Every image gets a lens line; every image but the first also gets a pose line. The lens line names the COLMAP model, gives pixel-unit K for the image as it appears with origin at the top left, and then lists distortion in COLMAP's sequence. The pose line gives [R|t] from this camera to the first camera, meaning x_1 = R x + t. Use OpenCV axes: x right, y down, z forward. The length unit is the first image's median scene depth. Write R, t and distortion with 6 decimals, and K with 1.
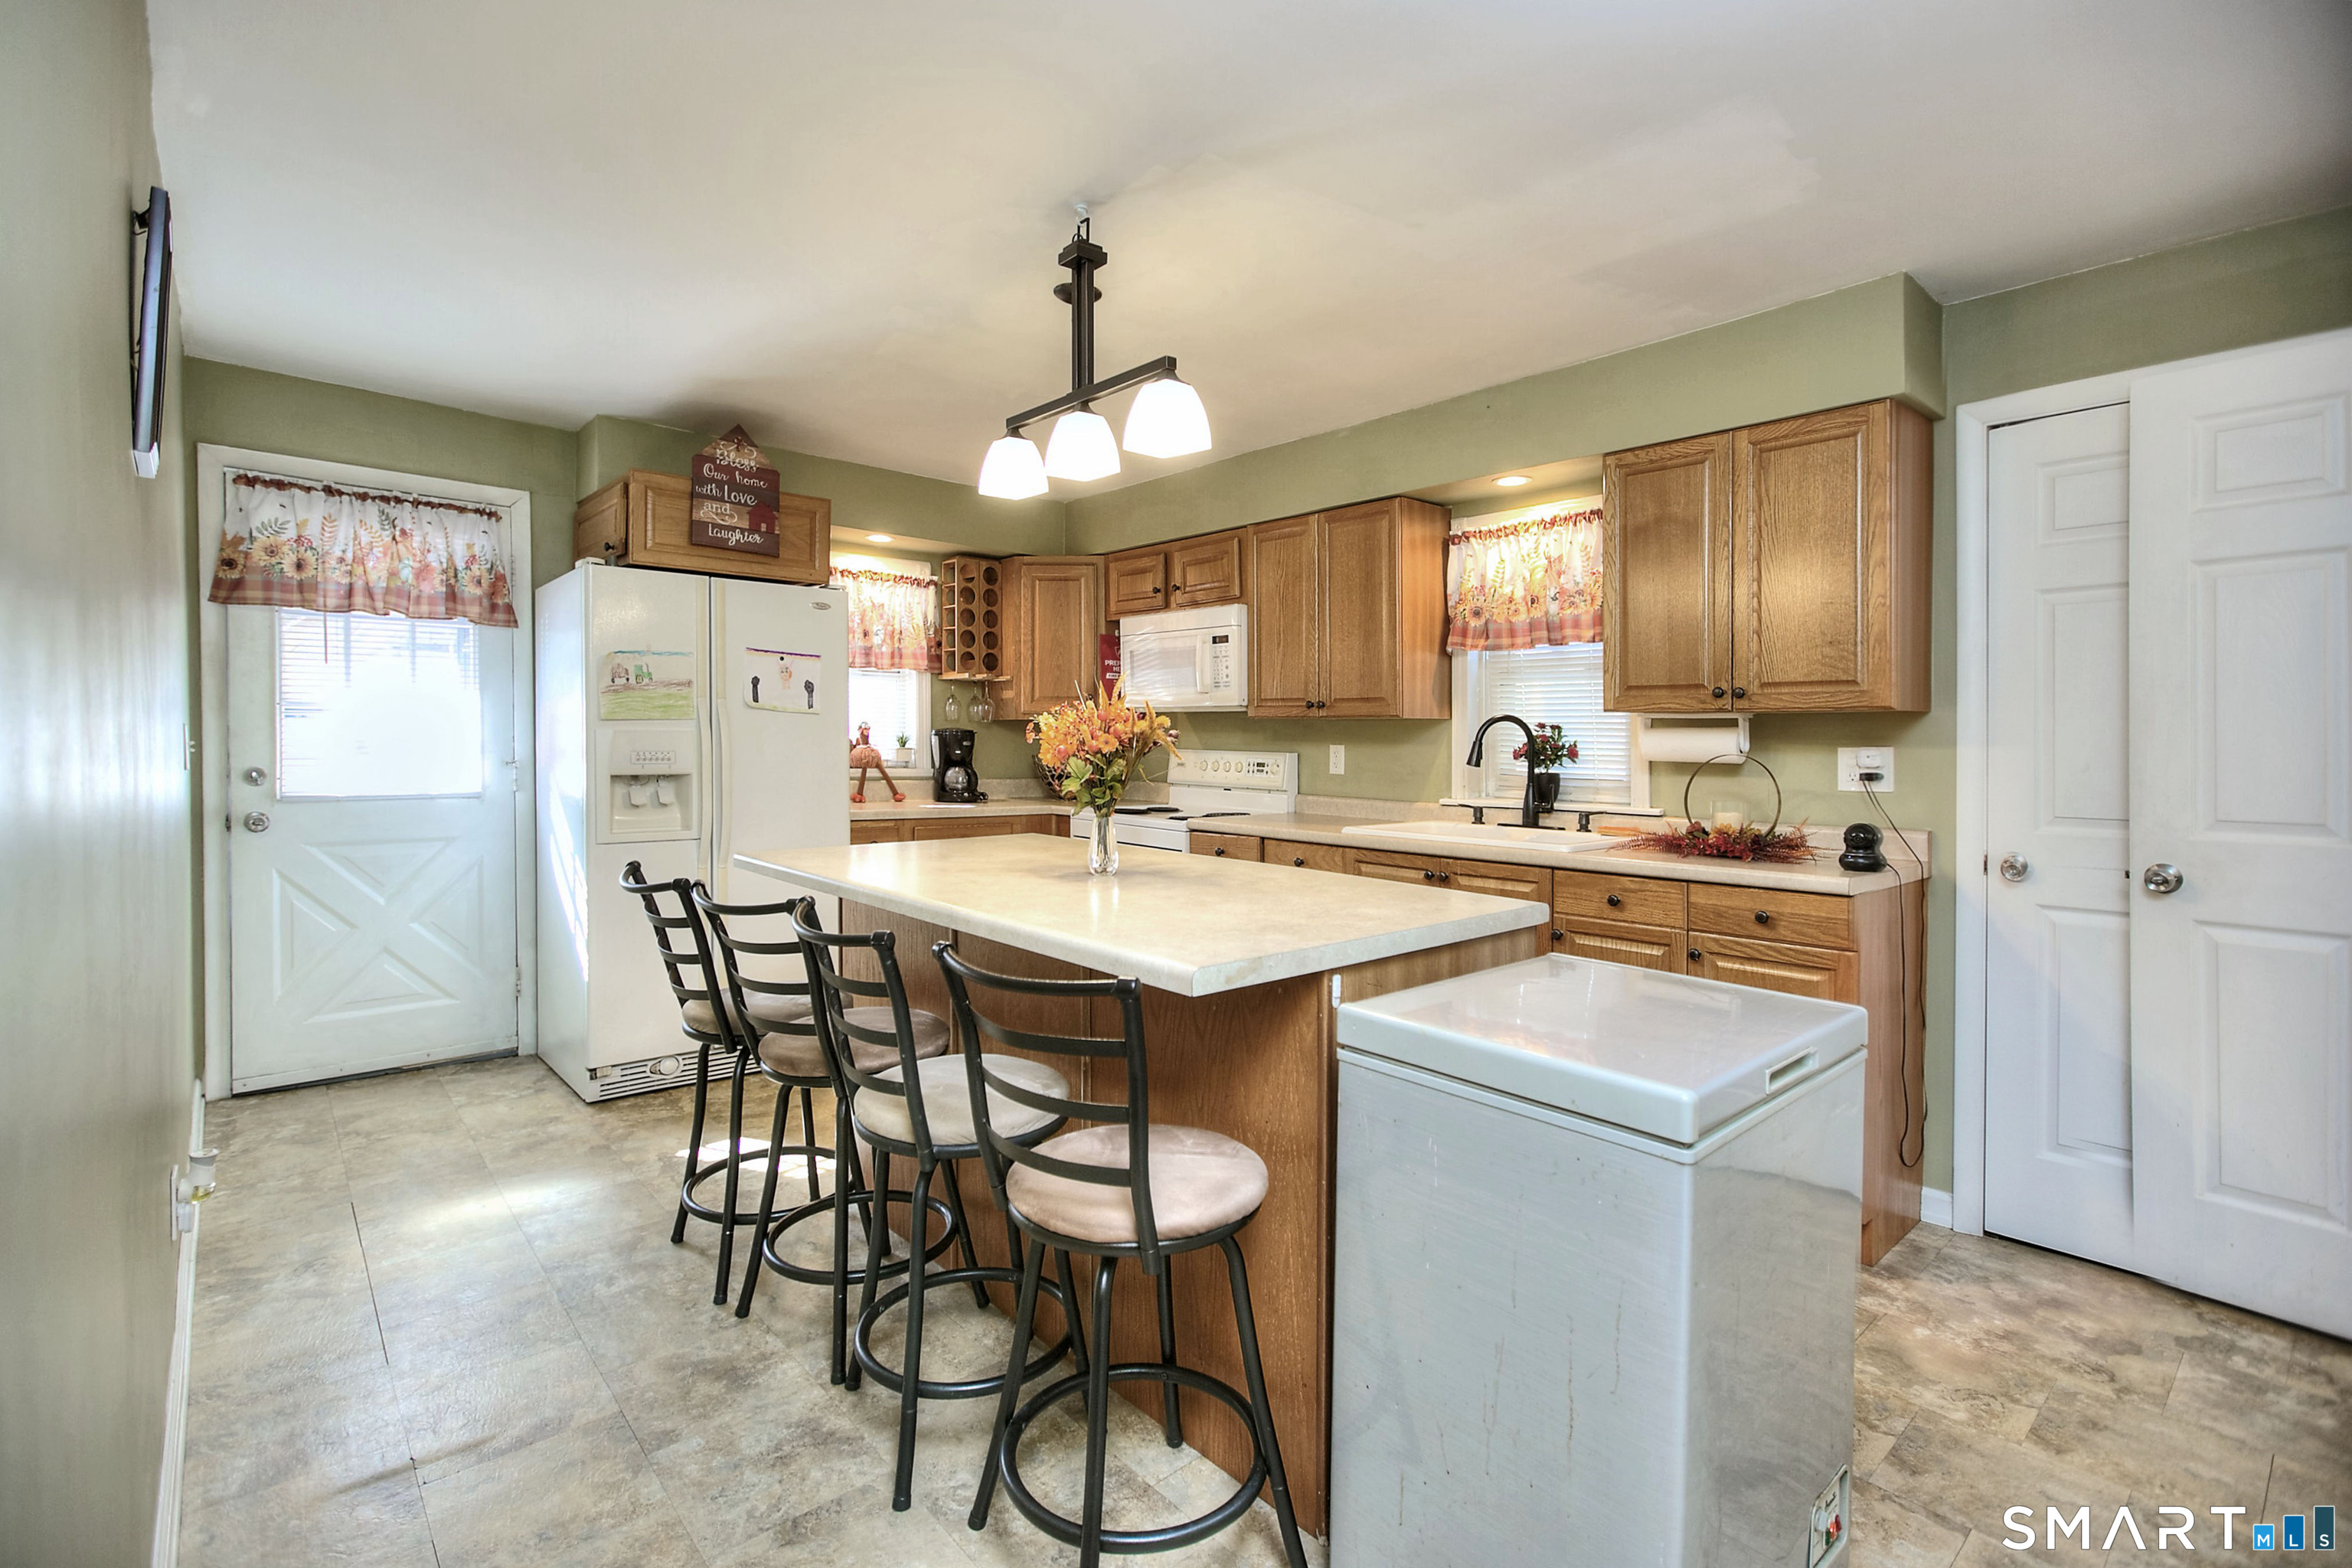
lens RADIAL K [[1136.6, 0, 1164.1], [0, 1136.6, 747.8], [0, 0, 1]] dist [-0.000070, -0.000010]
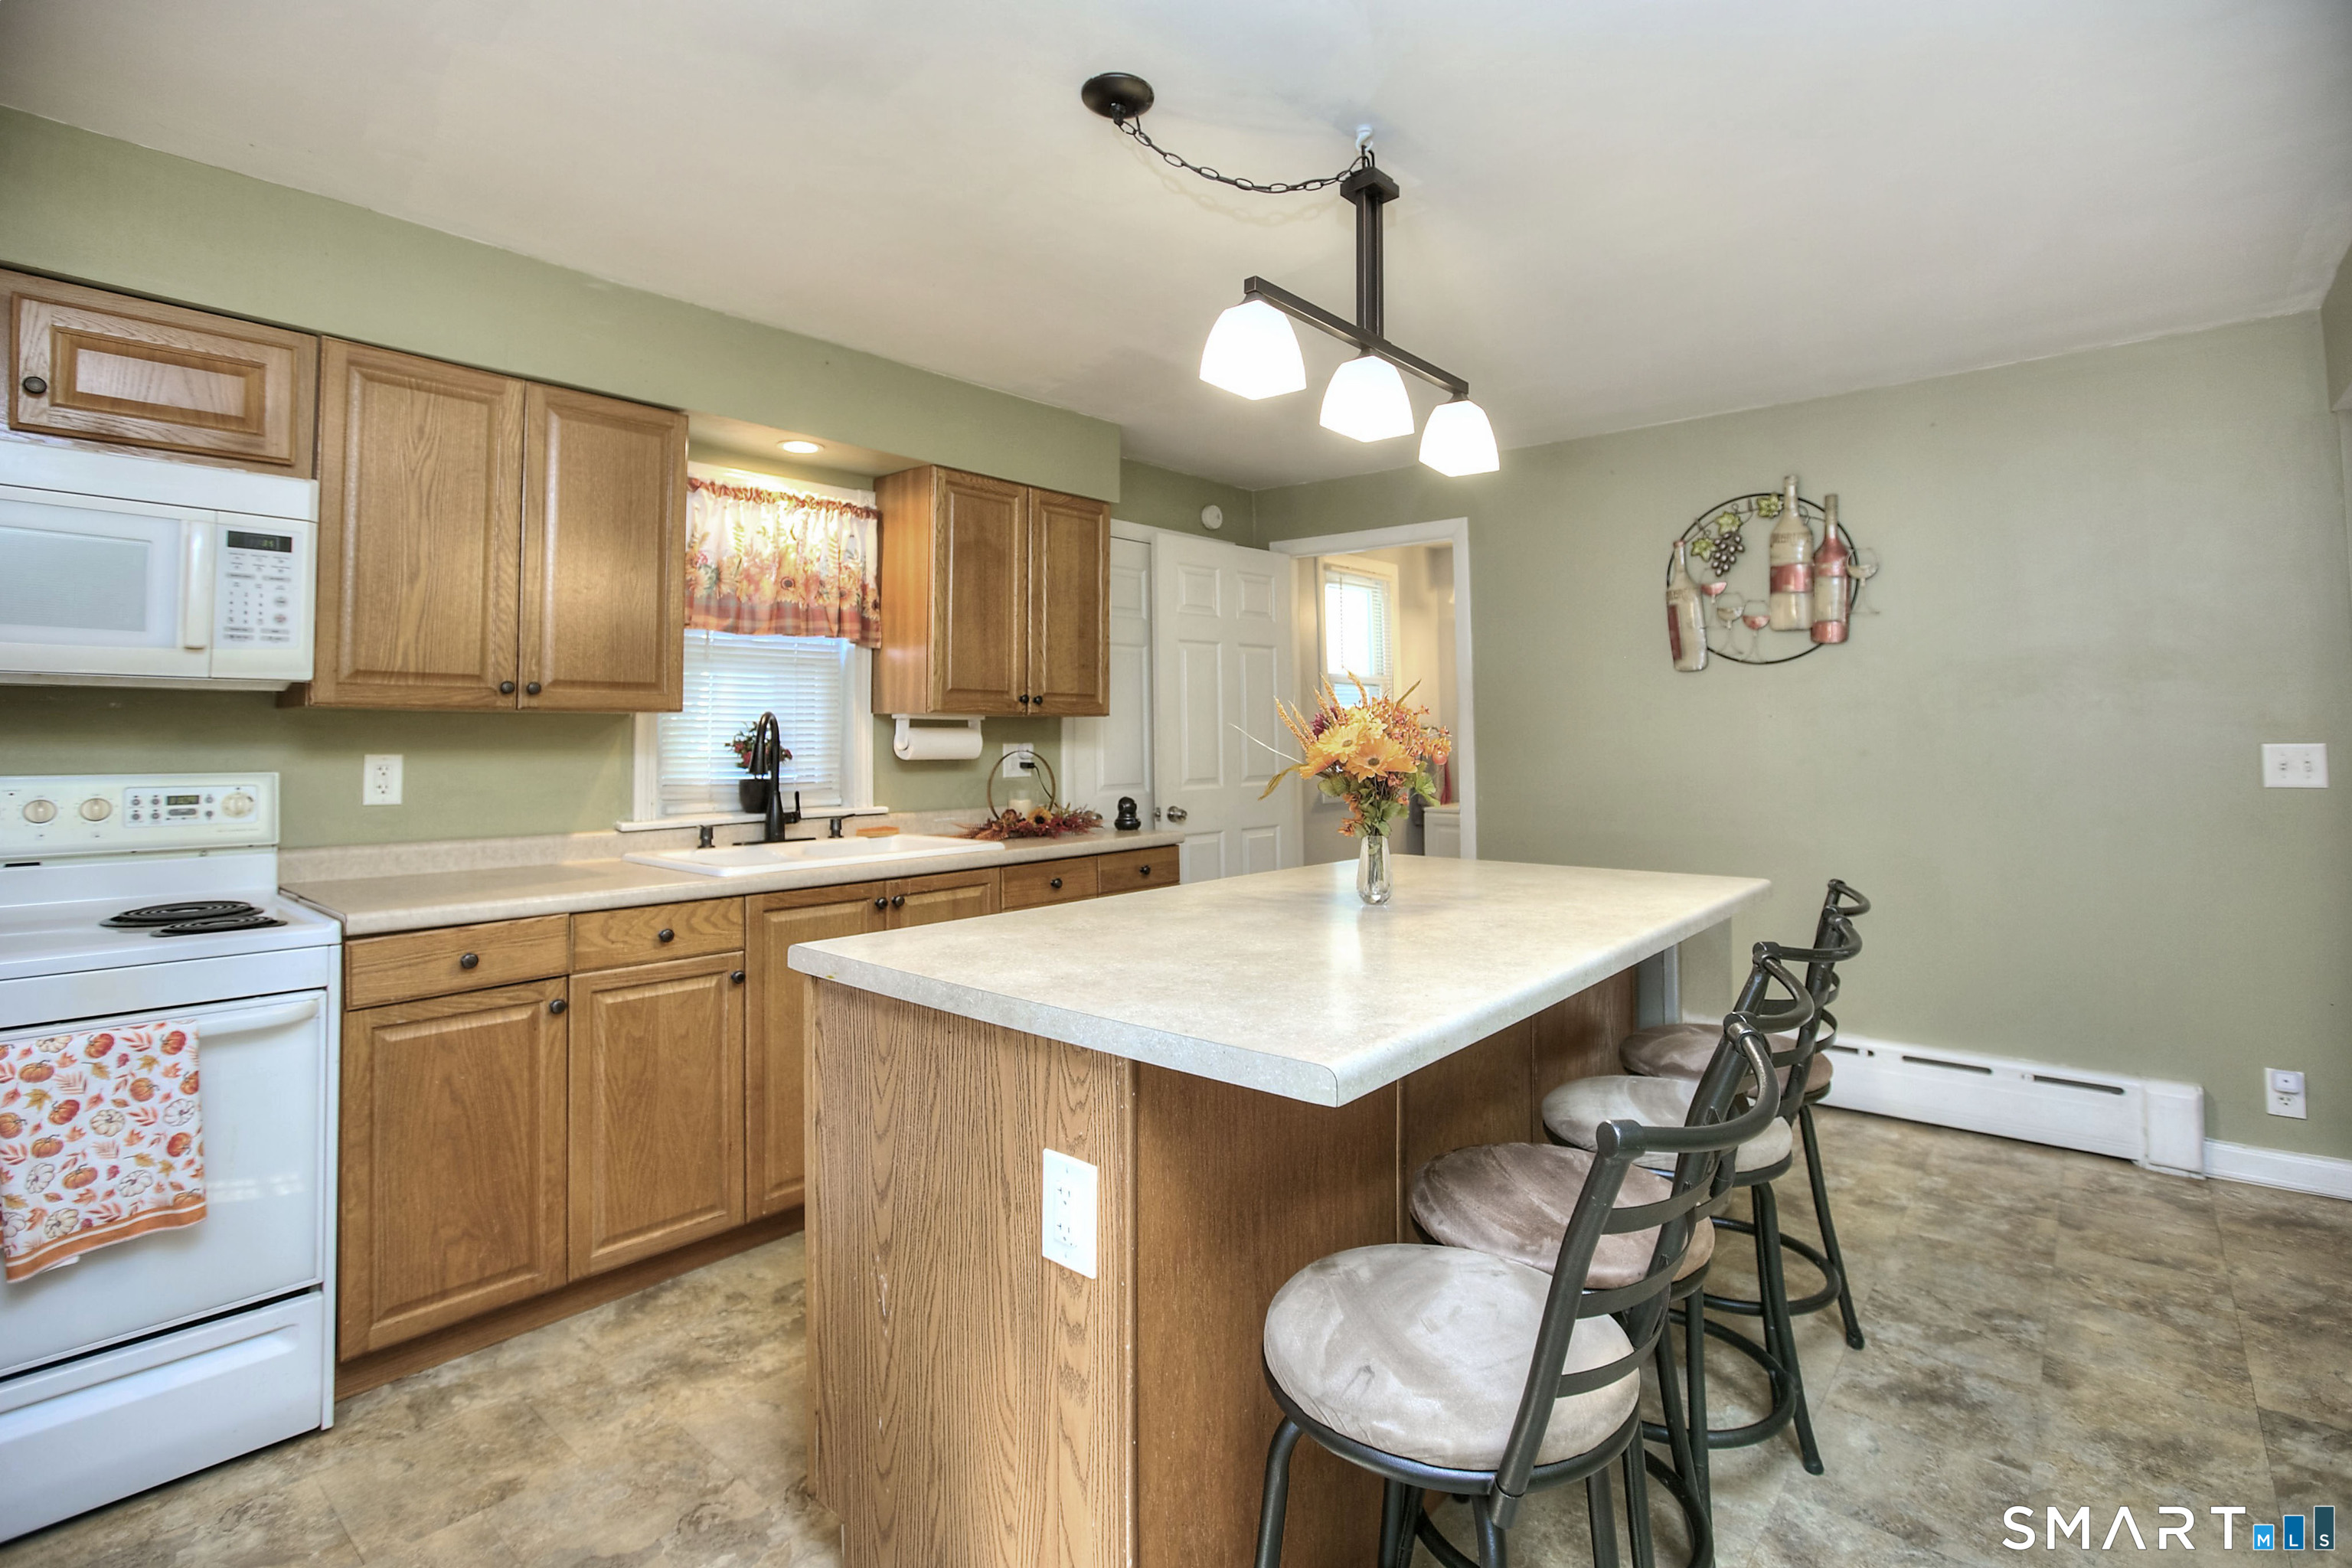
lens RADIAL K [[1097.8, 0, 1179.3], [0, 1097.8, 694.4], [0, 0, 1]] dist [-0.001122, -0.000254]
pose [[-0.145174, 0.033691, 0.988832, -0.555280], [0.014847, 0.999382, -0.031871, -0.011361], [-0.989295, 0.010054, -0.145584, 0.816115]]
